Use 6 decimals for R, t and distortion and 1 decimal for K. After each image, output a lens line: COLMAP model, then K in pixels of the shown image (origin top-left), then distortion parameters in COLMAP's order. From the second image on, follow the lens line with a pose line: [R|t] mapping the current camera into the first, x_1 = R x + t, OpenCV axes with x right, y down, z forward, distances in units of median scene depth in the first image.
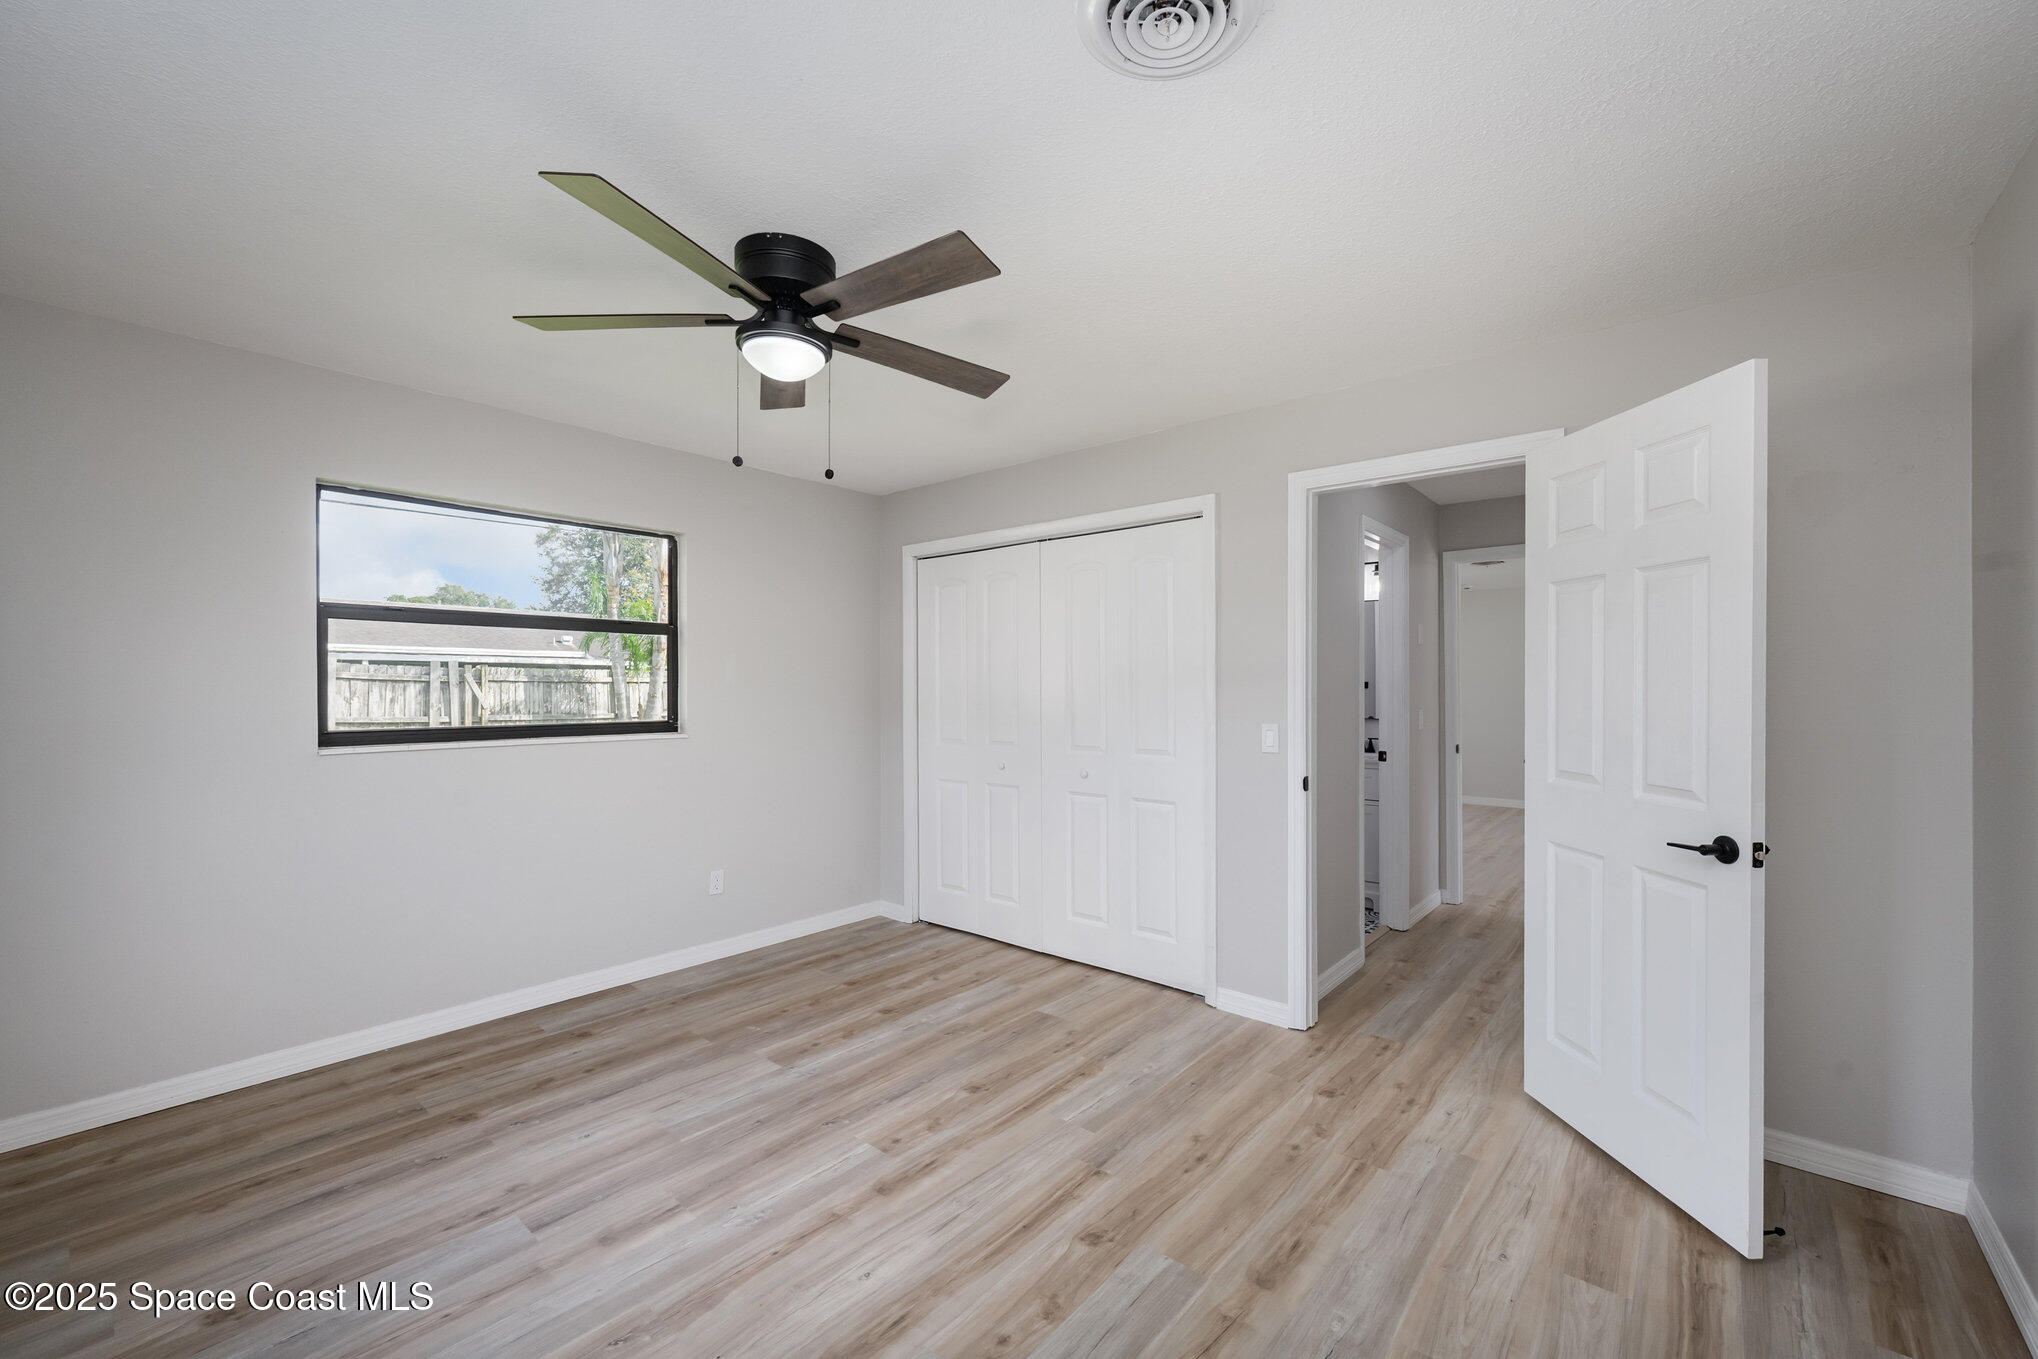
lens RADIAL K [[807.3, 0, 1016.7], [0, 807.3, 674.1], [0, 0, 1]] dist [0.003258, 0.000490]
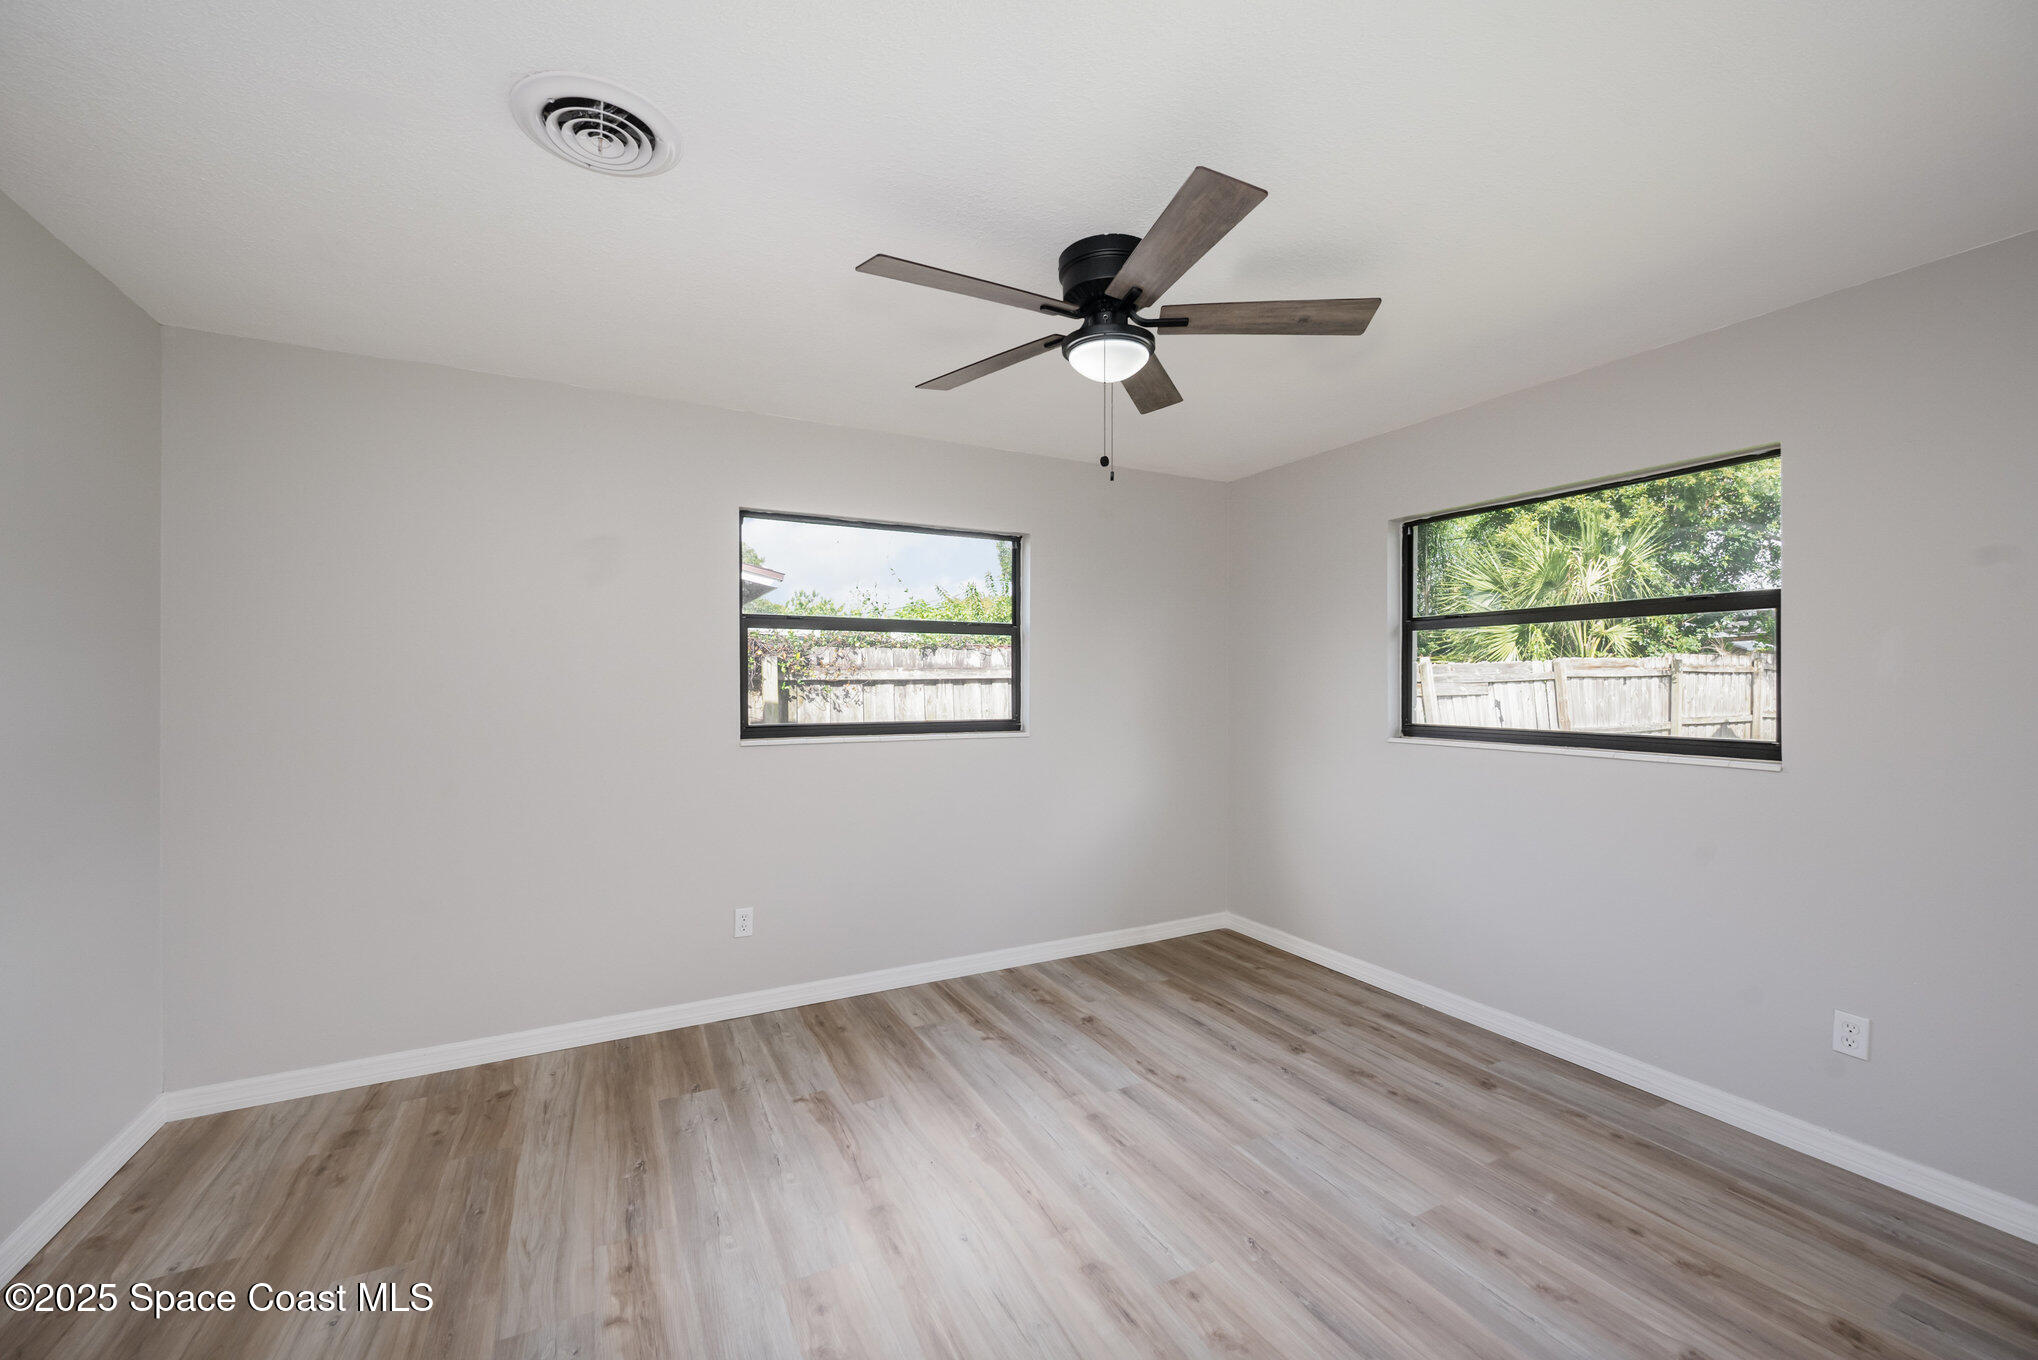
lens RADIAL K [[807.3, 0, 1007.9], [0, 807.3, 693.8], [0, 0, 1]] dist [0.003258, 0.000490]
pose [[-0.359000, 0.013342, -0.933242, 0.546258], [0.014391, 0.999858, 0.008758, 0.017613], [0.933226, -0.010286, -0.359141, 1.022835]]
